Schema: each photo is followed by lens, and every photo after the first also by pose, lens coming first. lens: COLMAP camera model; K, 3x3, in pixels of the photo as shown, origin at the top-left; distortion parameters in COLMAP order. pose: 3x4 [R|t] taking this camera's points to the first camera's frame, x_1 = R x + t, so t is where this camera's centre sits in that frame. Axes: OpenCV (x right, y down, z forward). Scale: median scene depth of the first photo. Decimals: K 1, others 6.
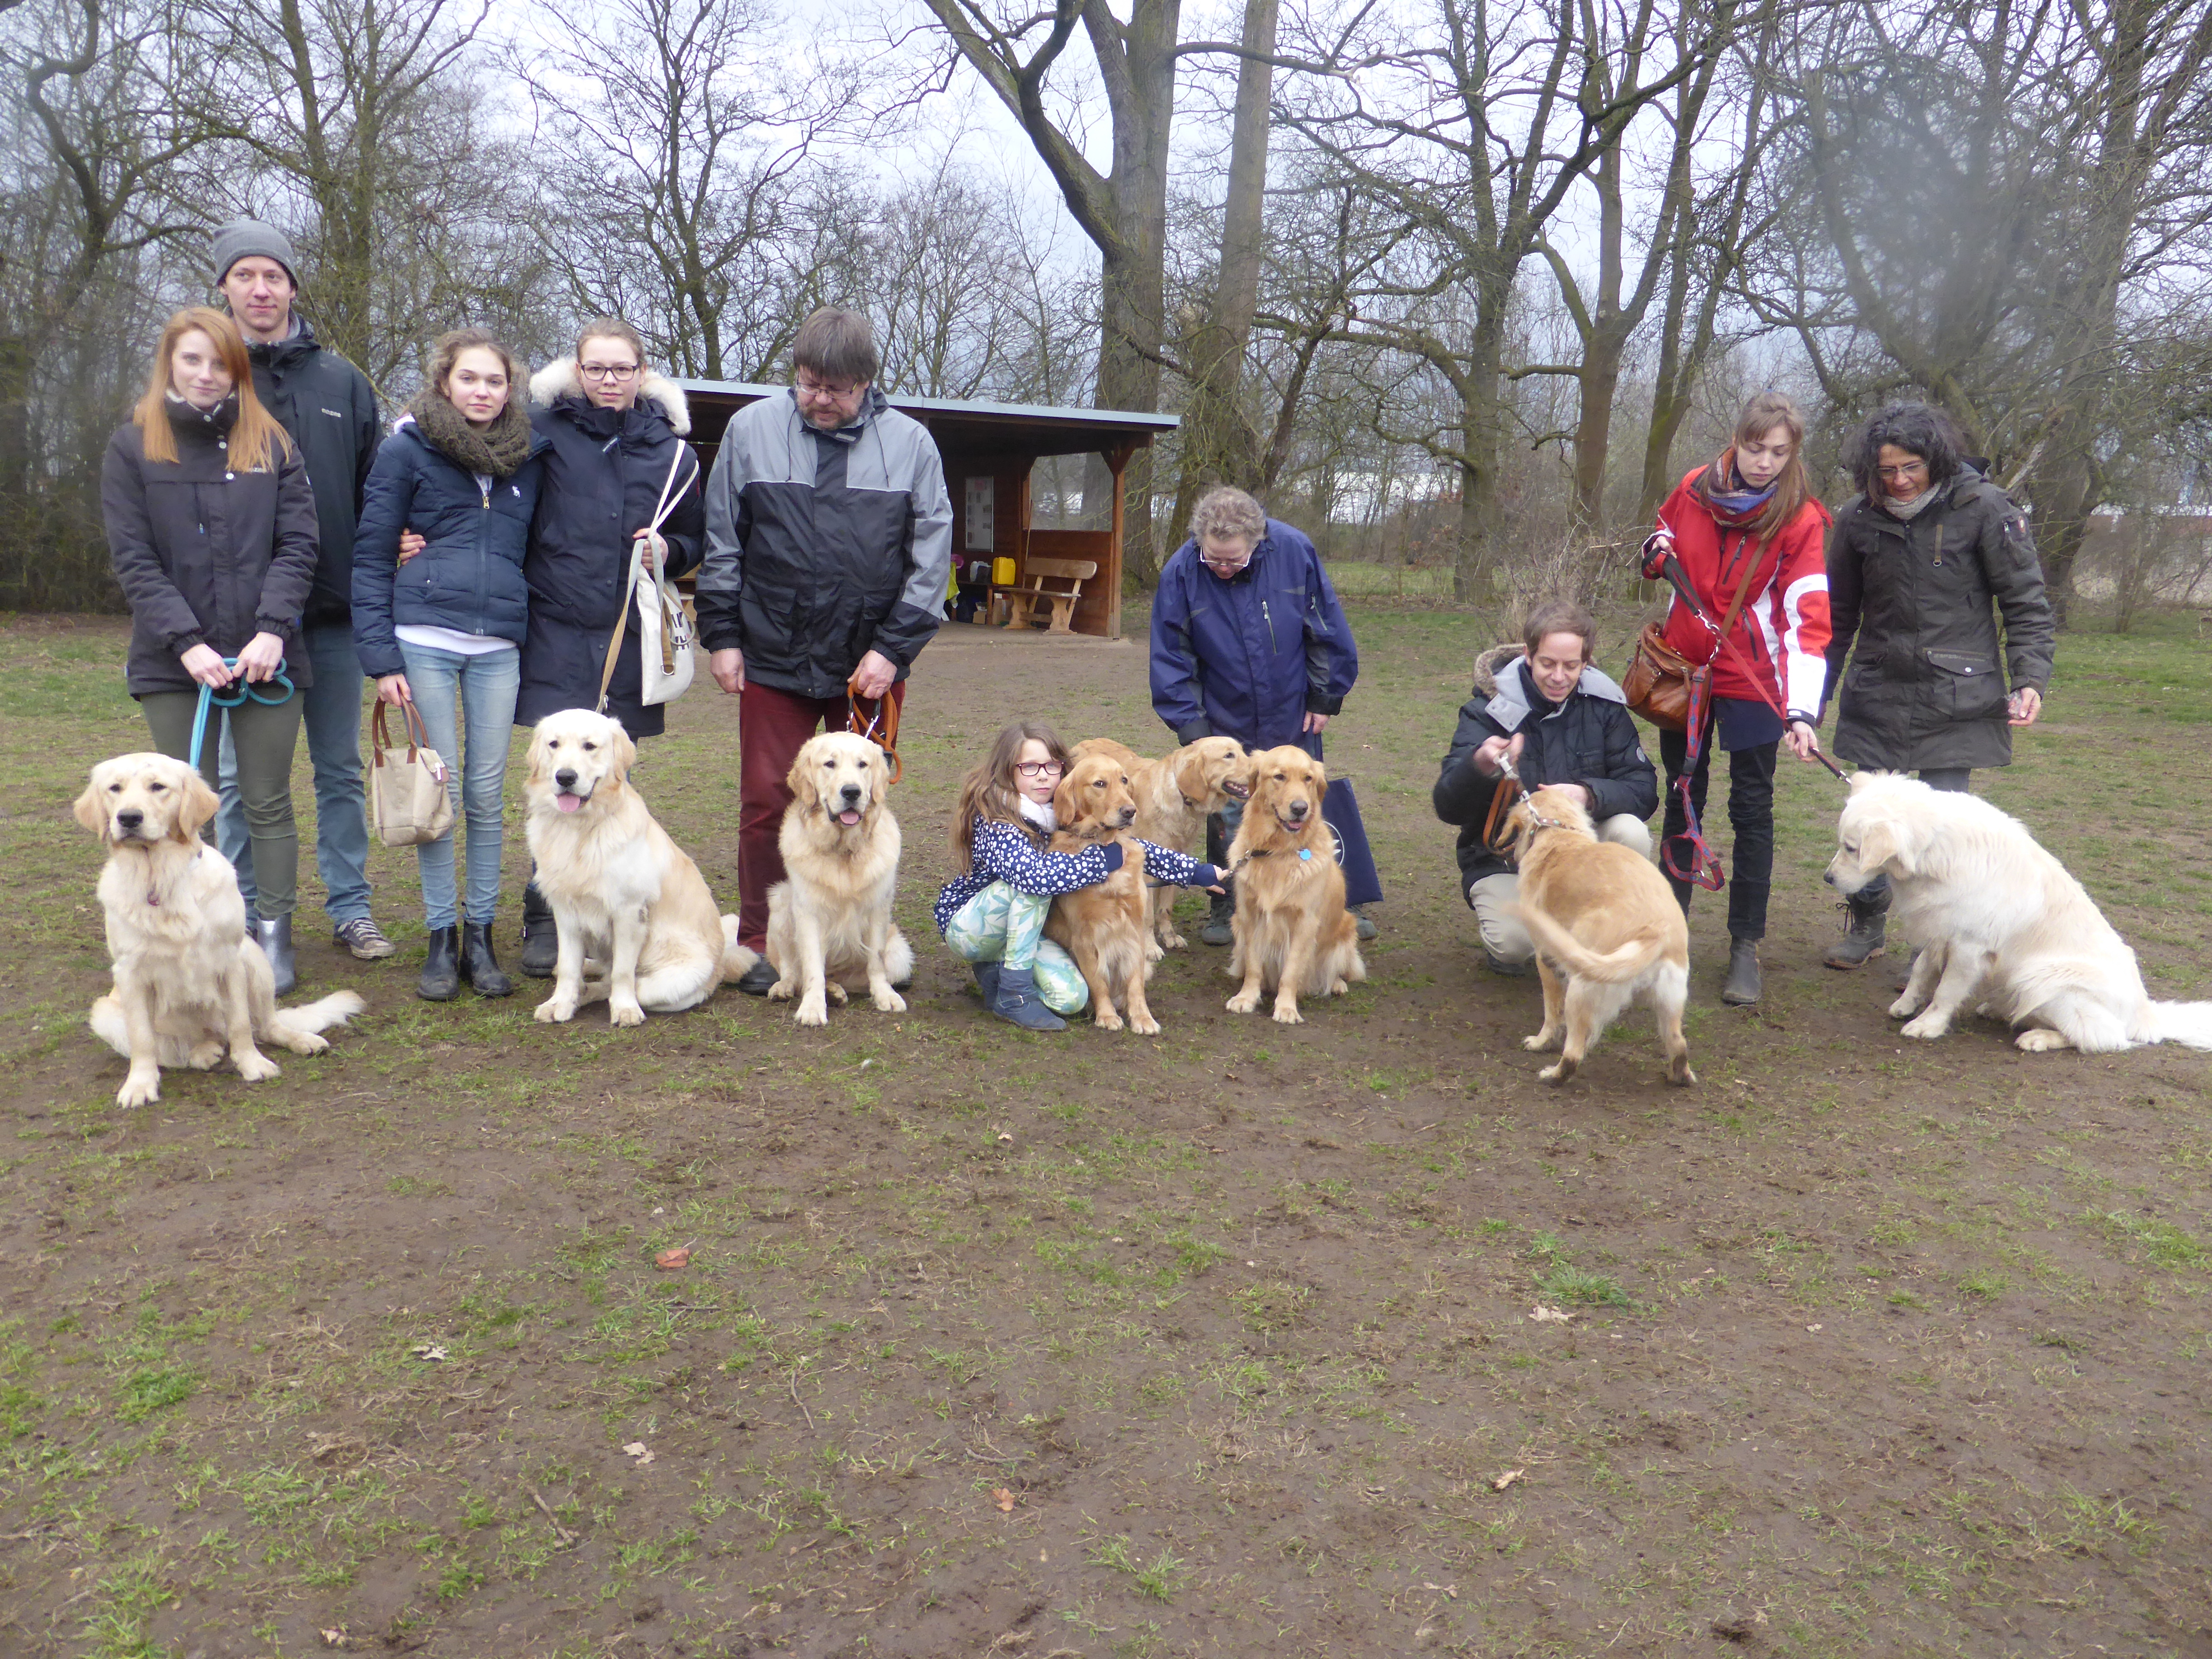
lens RADIAL K [[1672.1, 0, 1106.0], [0, 1672.1, 829.5], [0, 0, 1]] dist [-0.029210, 0.032019]
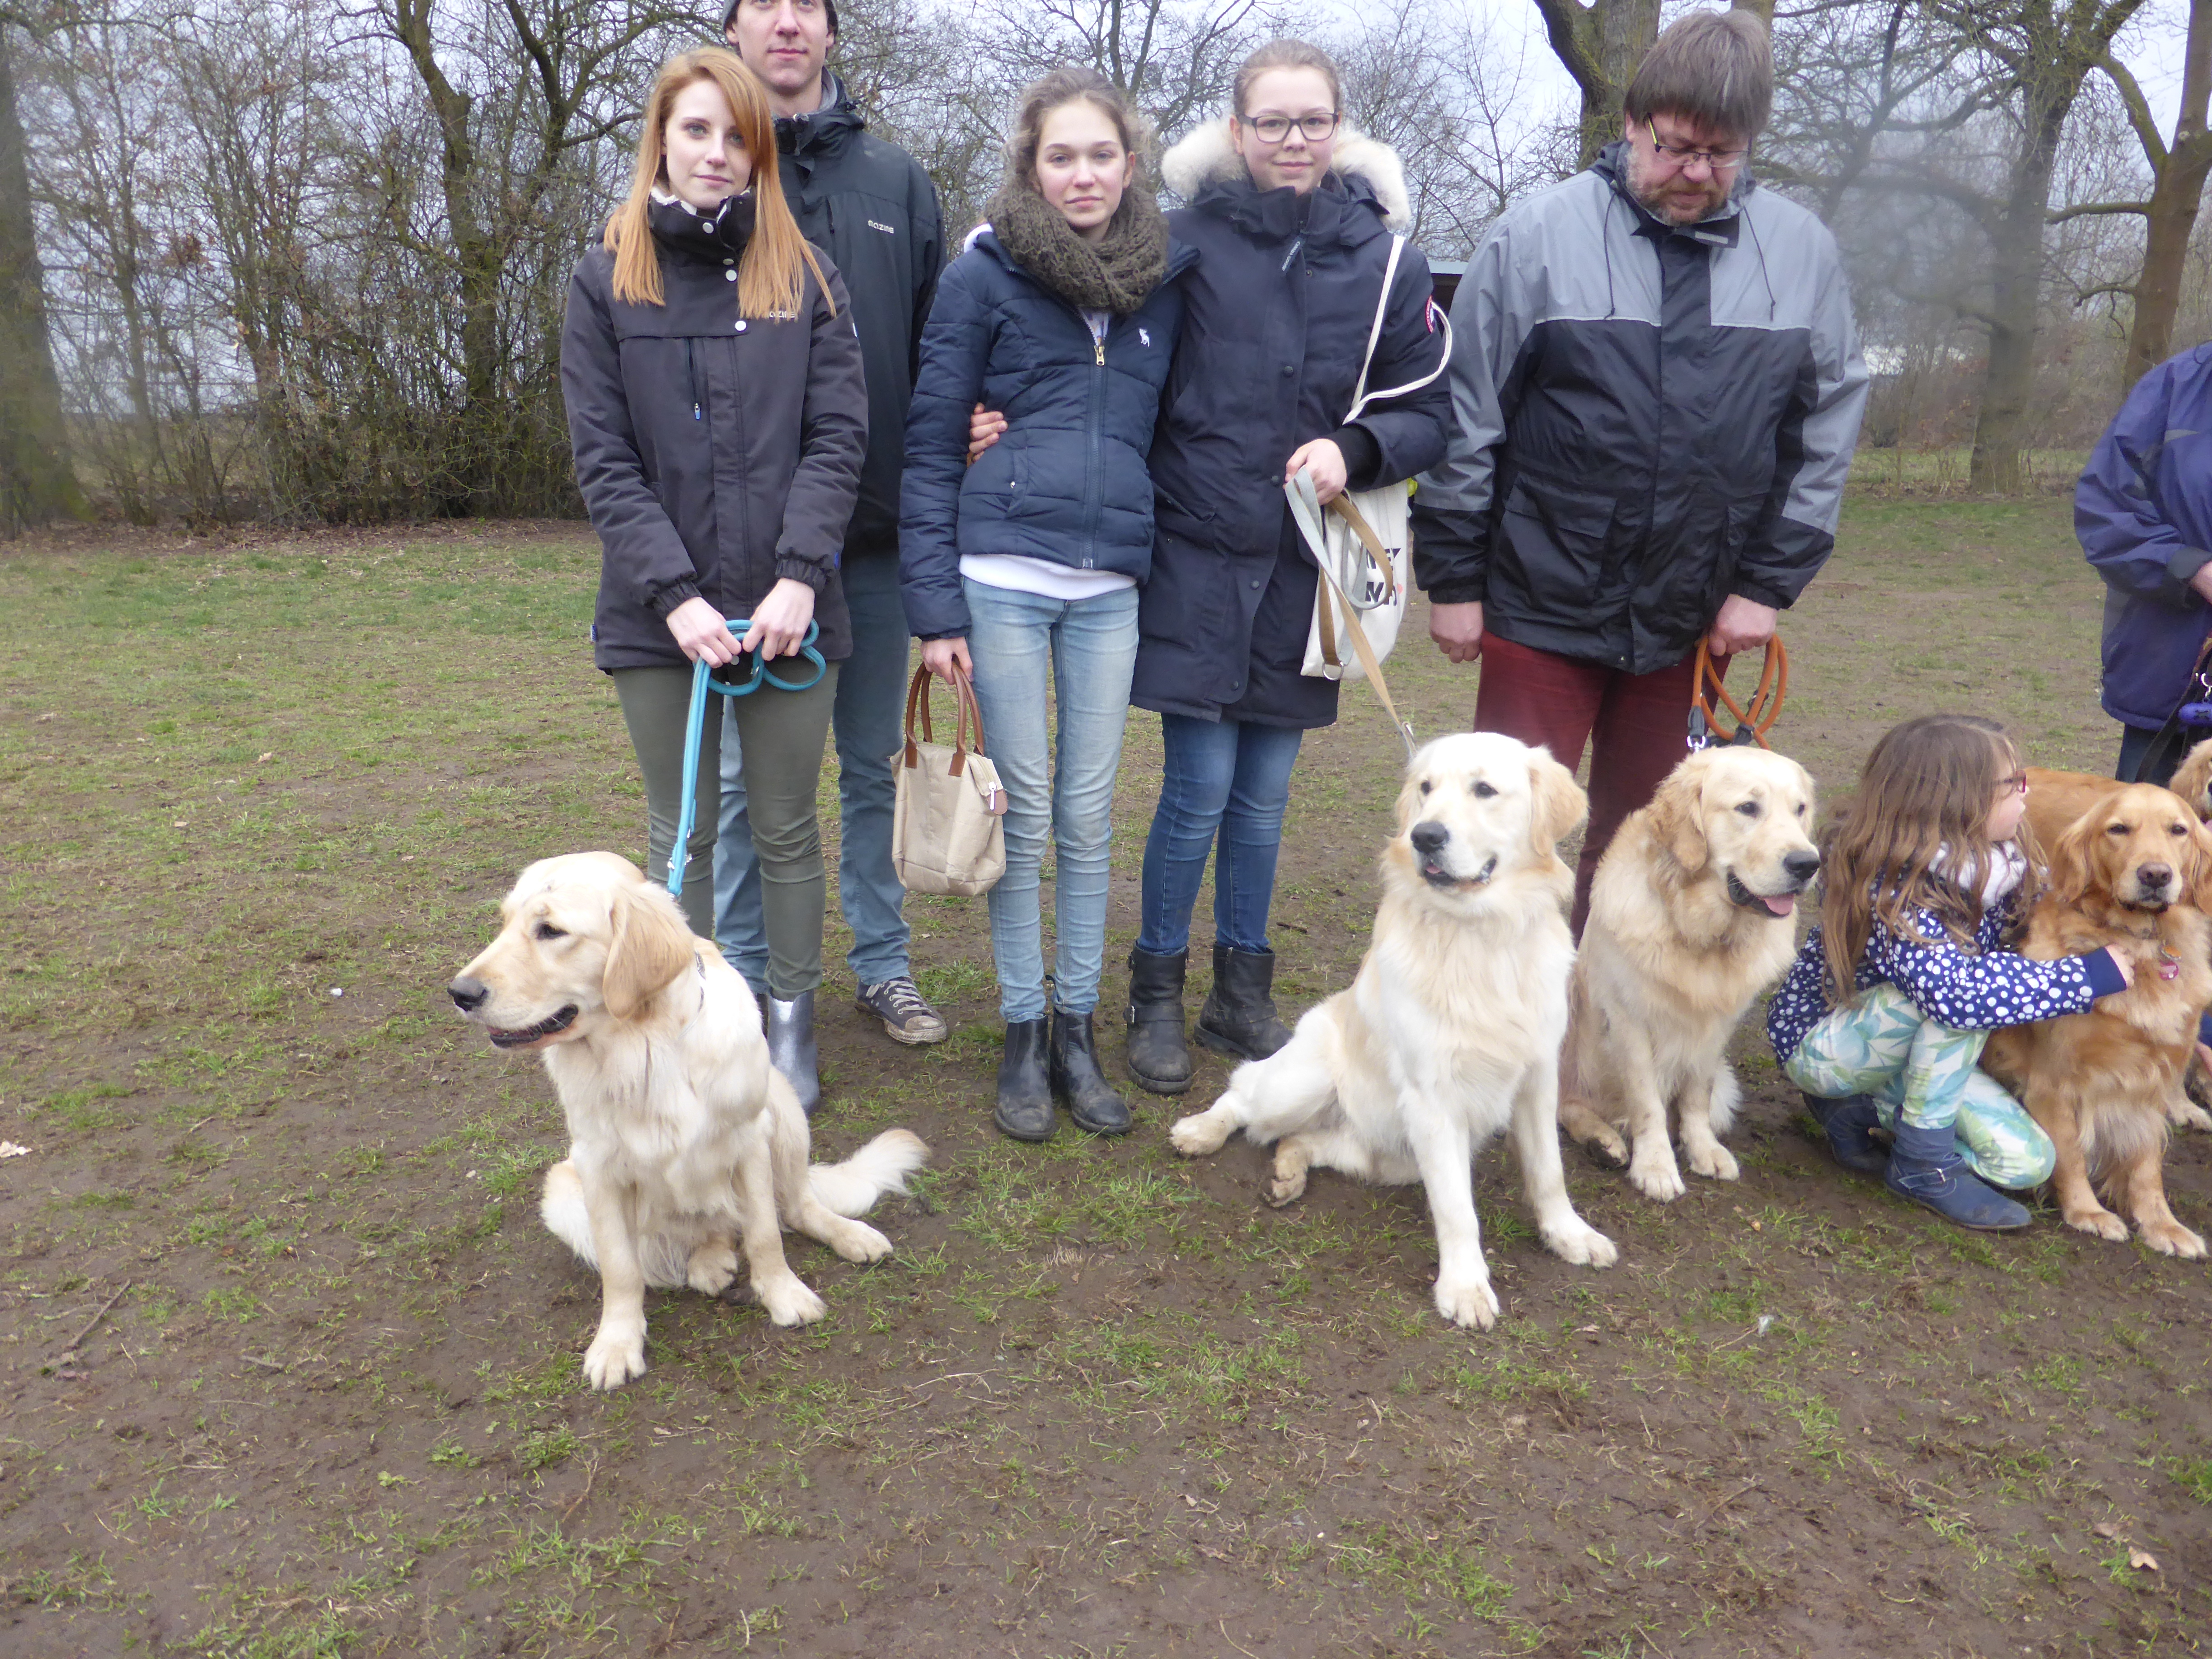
lens RADIAL K [[1642.3, 0, 1103.2], [0, 1642.3, 895.1], [0, 0, 1]] dist [-0.026201, 0.005641]
pose [[0.972330, 0.034362, -0.231072, -0.216450], [-0.010915, 0.994726, 0.101990, -0.055888], [0.233358, -0.096645, 0.967576, 0.375207]]
